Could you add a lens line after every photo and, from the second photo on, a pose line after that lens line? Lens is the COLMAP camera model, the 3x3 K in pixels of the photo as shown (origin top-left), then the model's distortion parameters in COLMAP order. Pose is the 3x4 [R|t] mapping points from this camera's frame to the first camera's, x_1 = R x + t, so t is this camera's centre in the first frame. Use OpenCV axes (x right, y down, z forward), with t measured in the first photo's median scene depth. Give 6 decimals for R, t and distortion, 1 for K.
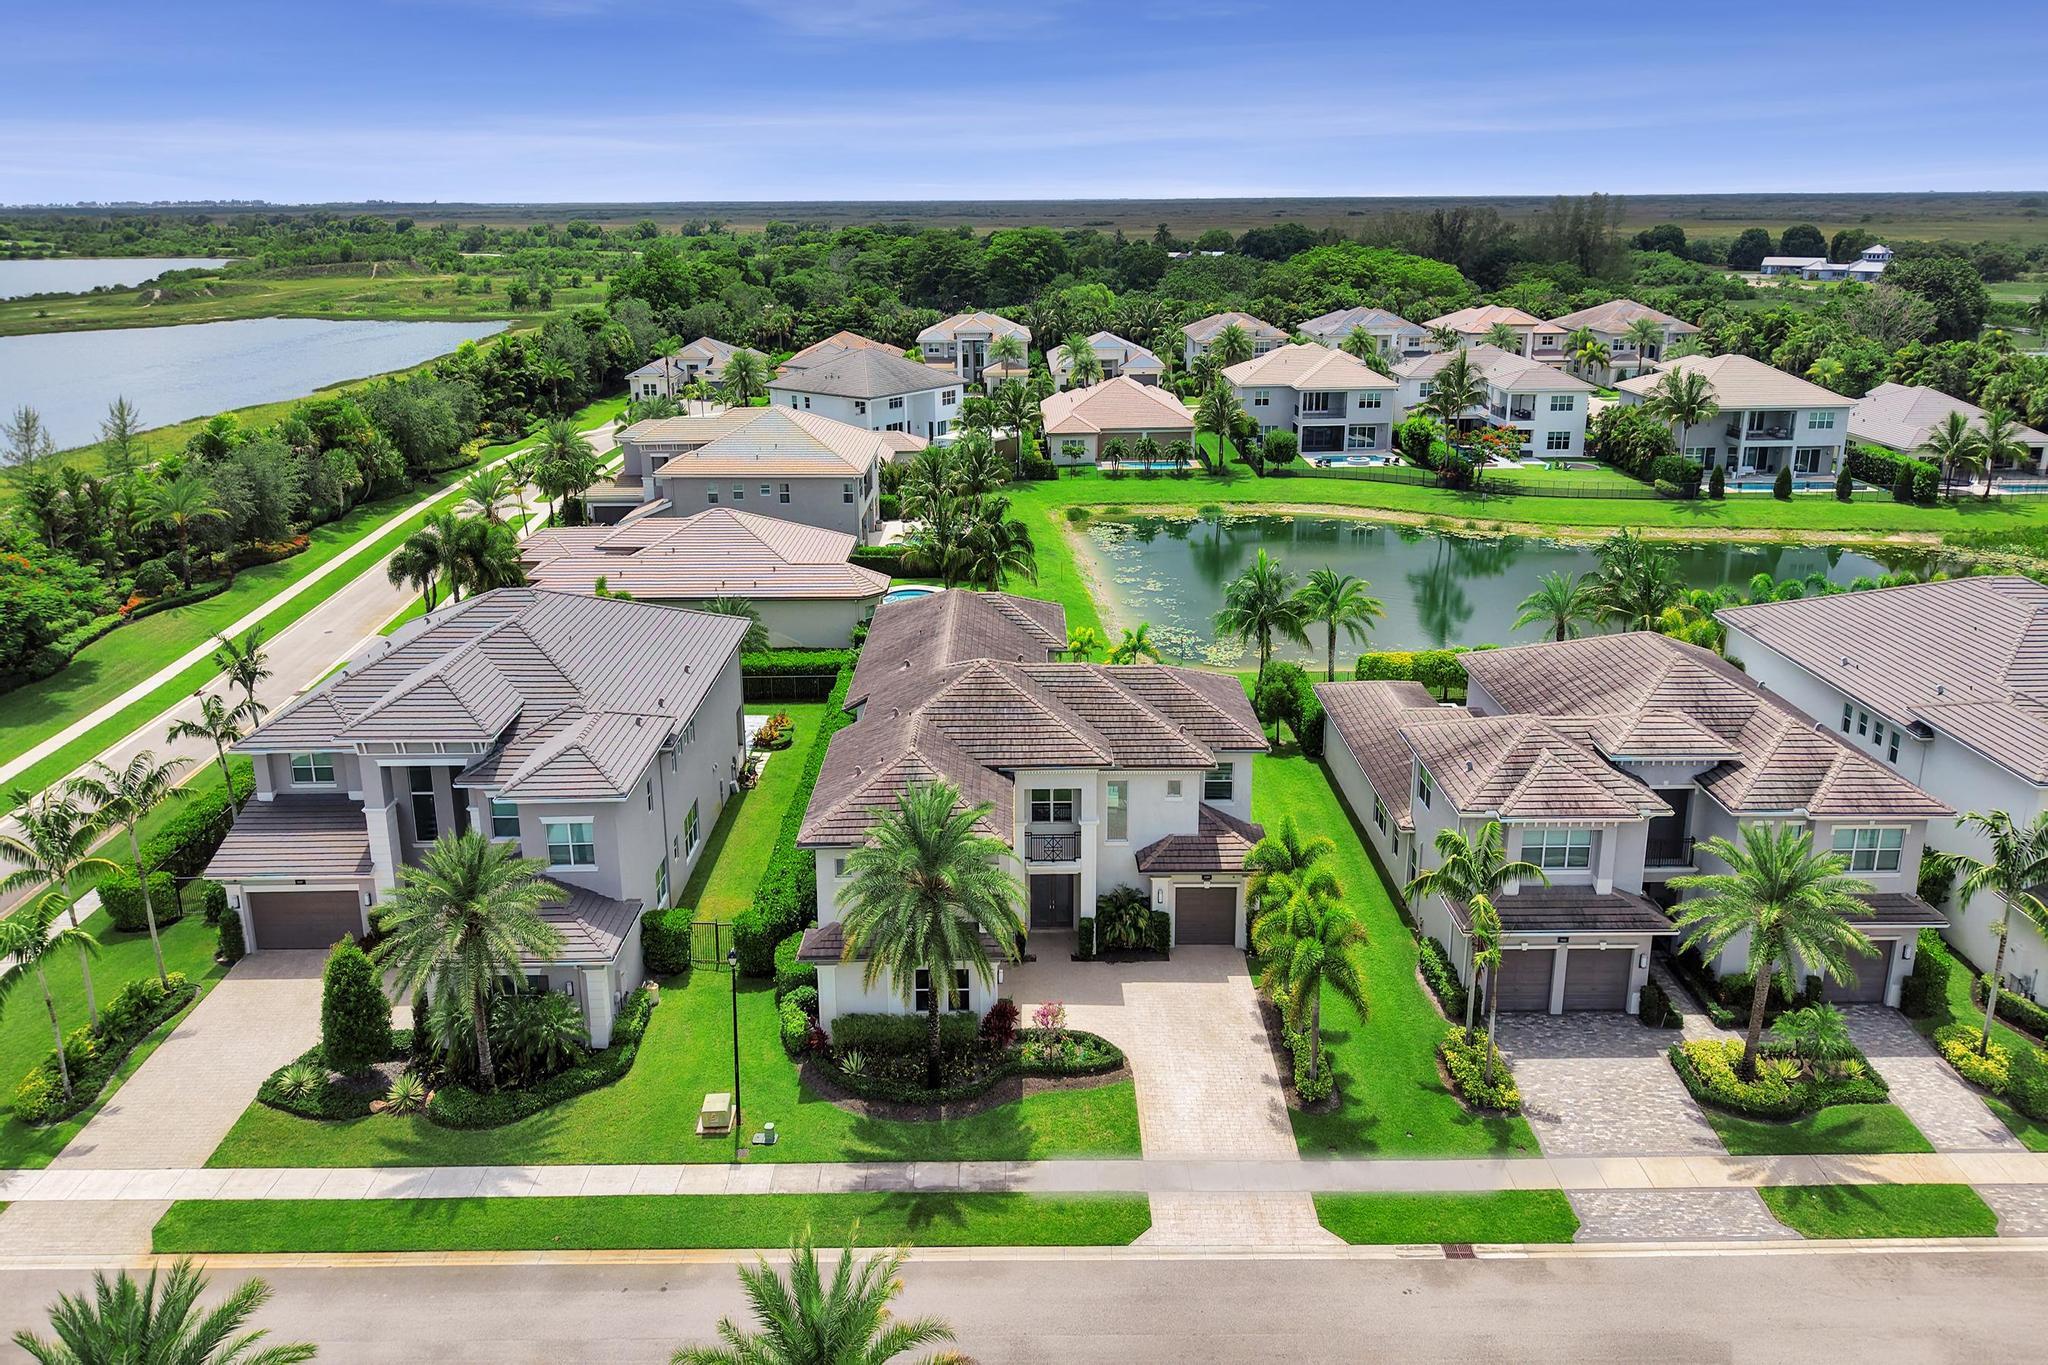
lens RADIAL K [[1386.0, 0, 1028.5], [0, 1386.0, 534.3], [0, 0, 1]] dist [0.030105, -0.029178]
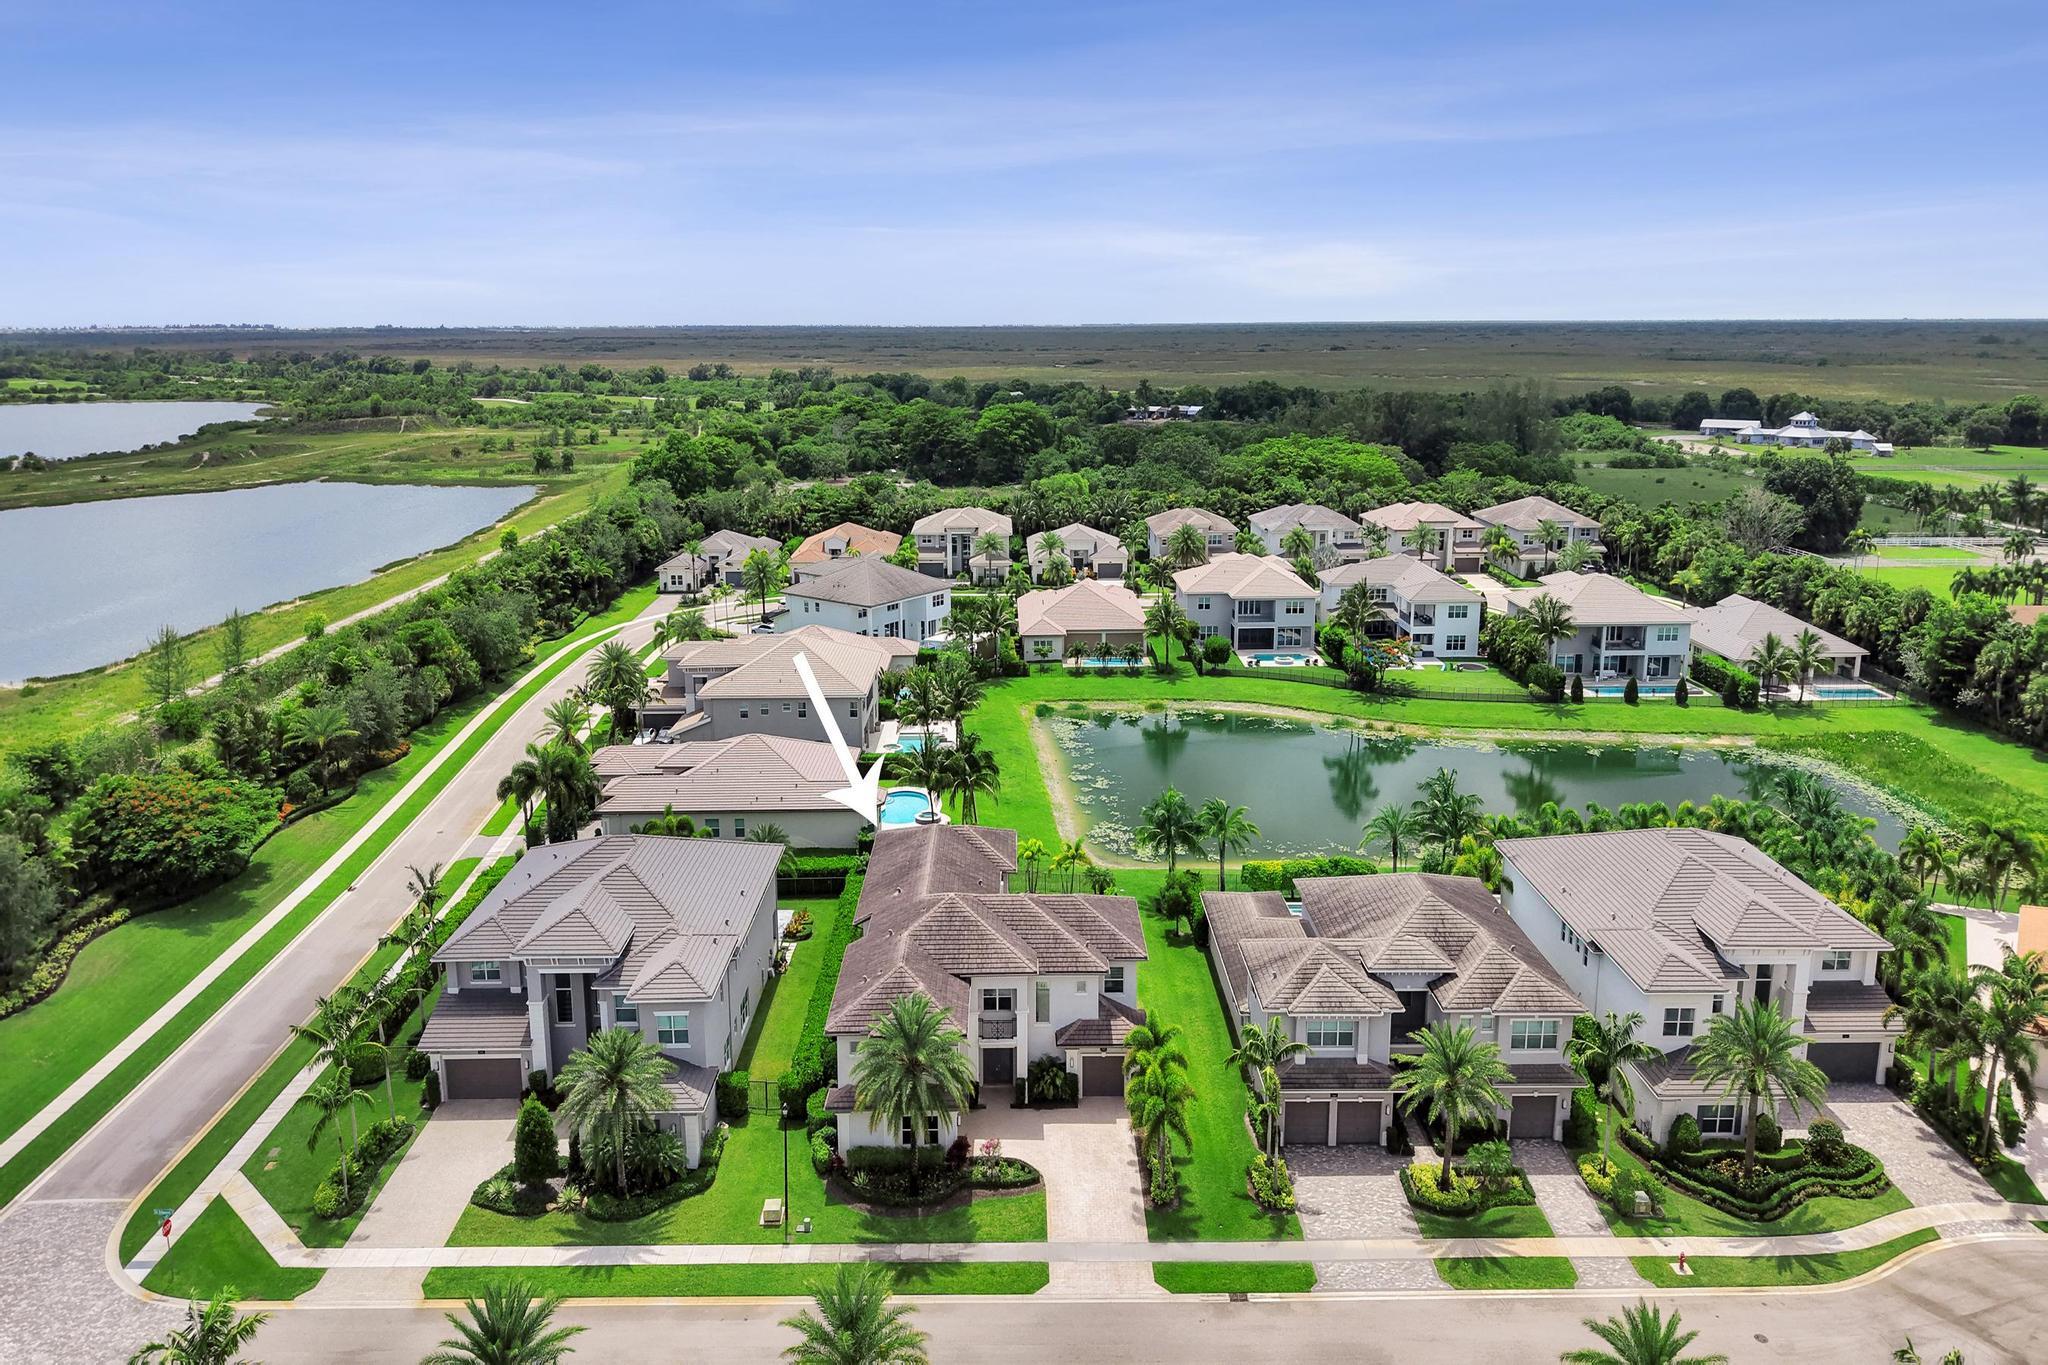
lens RADIAL K [[1378.4, 0, 1028.9], [0, 1378.4, 571.7], [0, 0, 1]] dist [0.024087, -0.018866]
pose [[0.999988, 0.002462, 0.004144, 0.046916], [-0.002220, 0.998348, -0.057416, -0.186198], [-0.004278, 0.057406, 0.998342, -0.521350]]
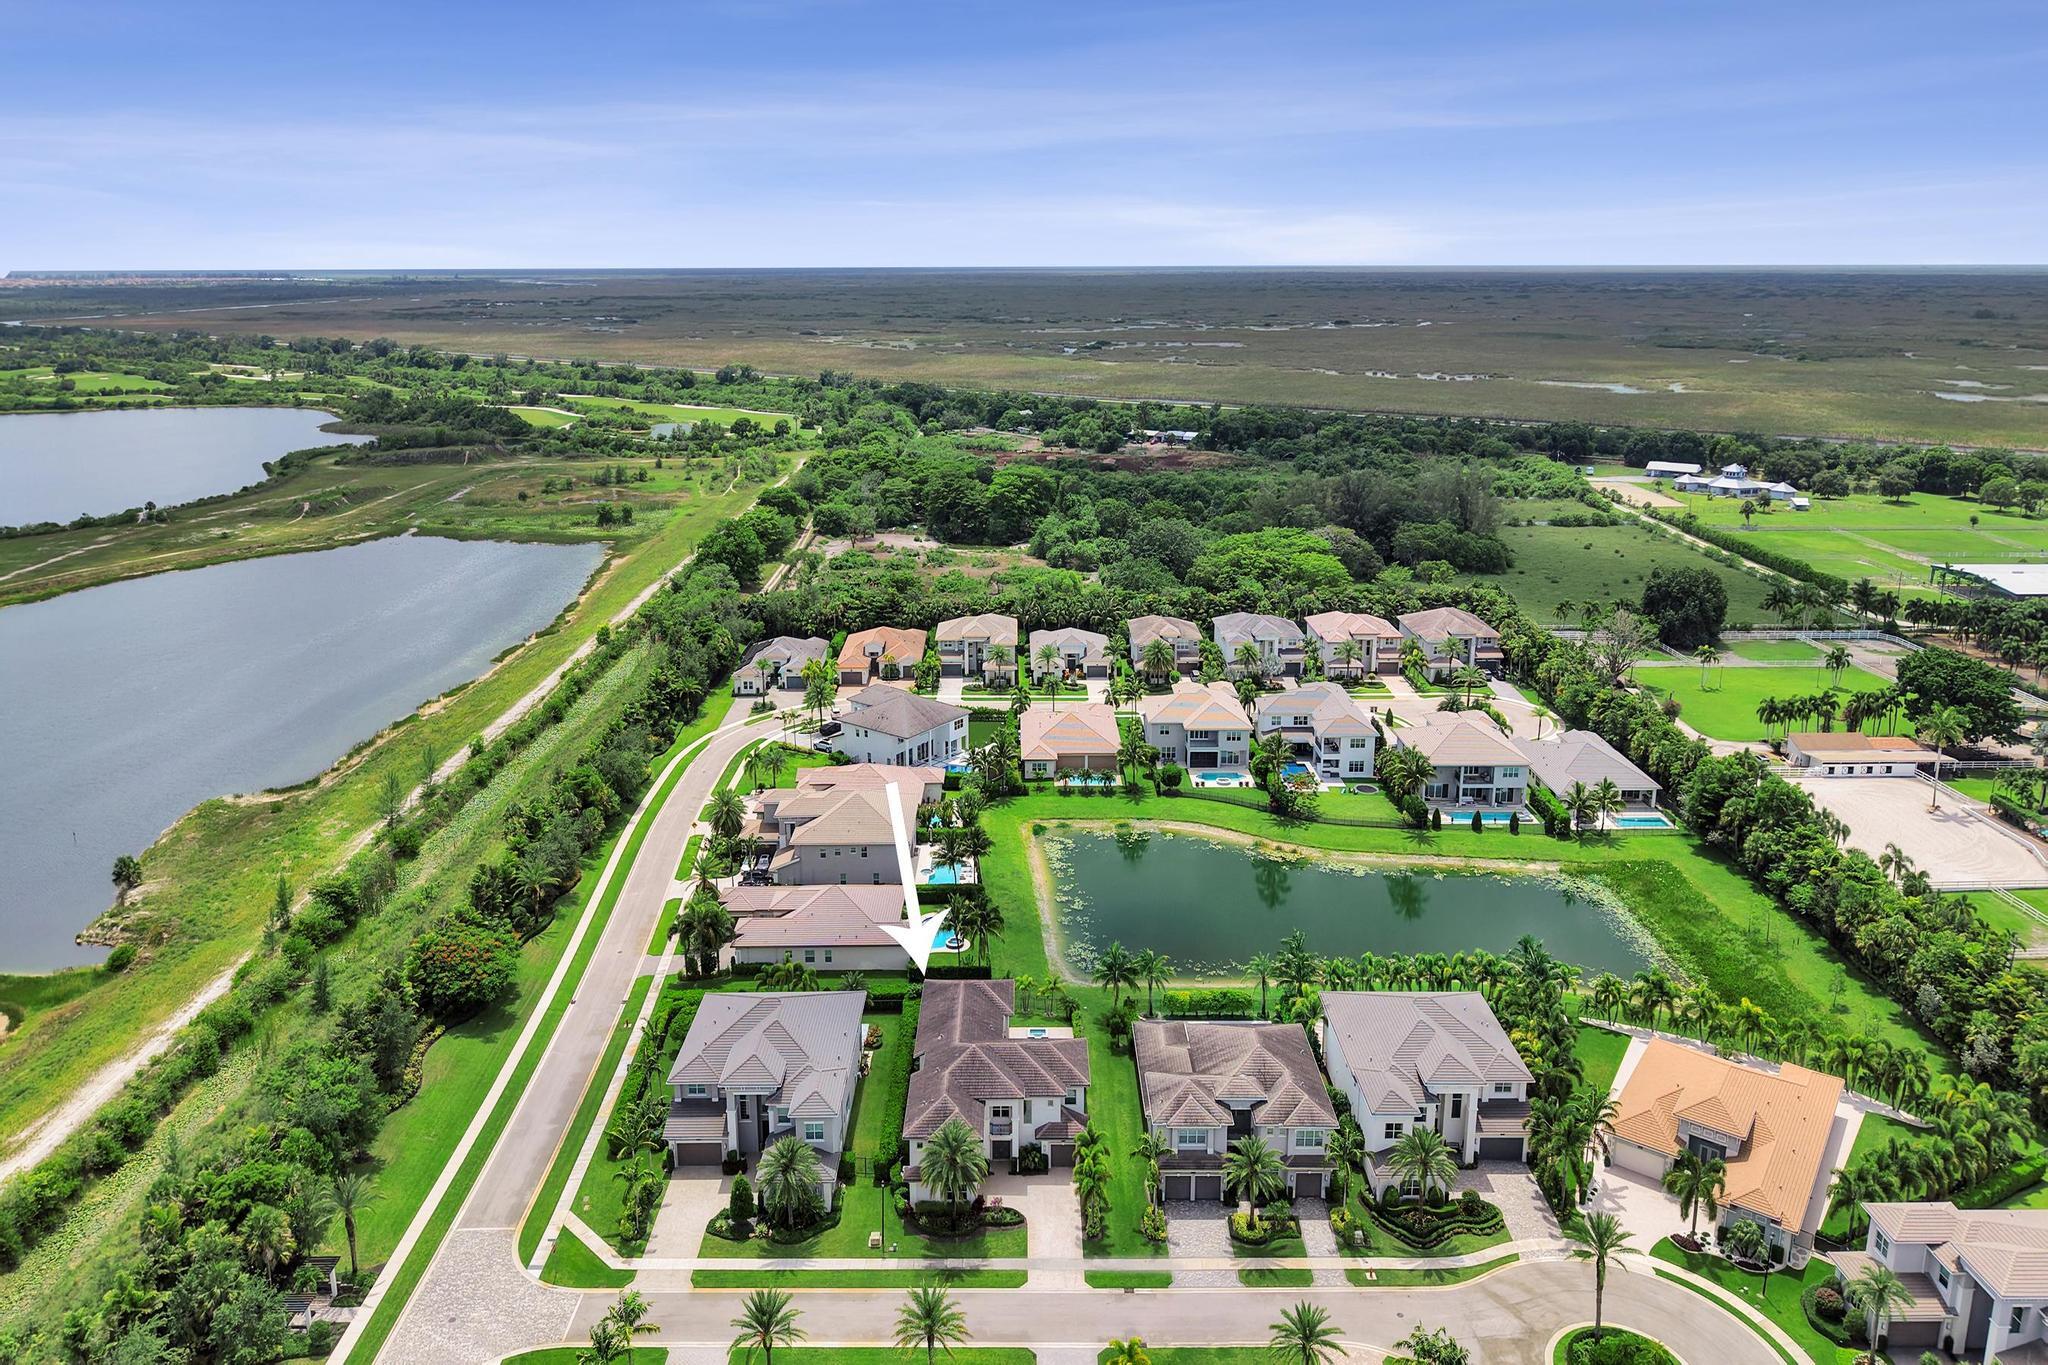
lens RADIAL K [[1378.4, 0, 1028.9], [0, 1378.4, 571.7], [0, 0, 1]] dist [0.024087, -0.018866]
pose [[0.999975, 0.006039, -0.003746, 0.076928], [-0.006098, 0.999855, -0.015917, -0.796933], [0.003649, 0.015939, 0.999866, -1.625093]]
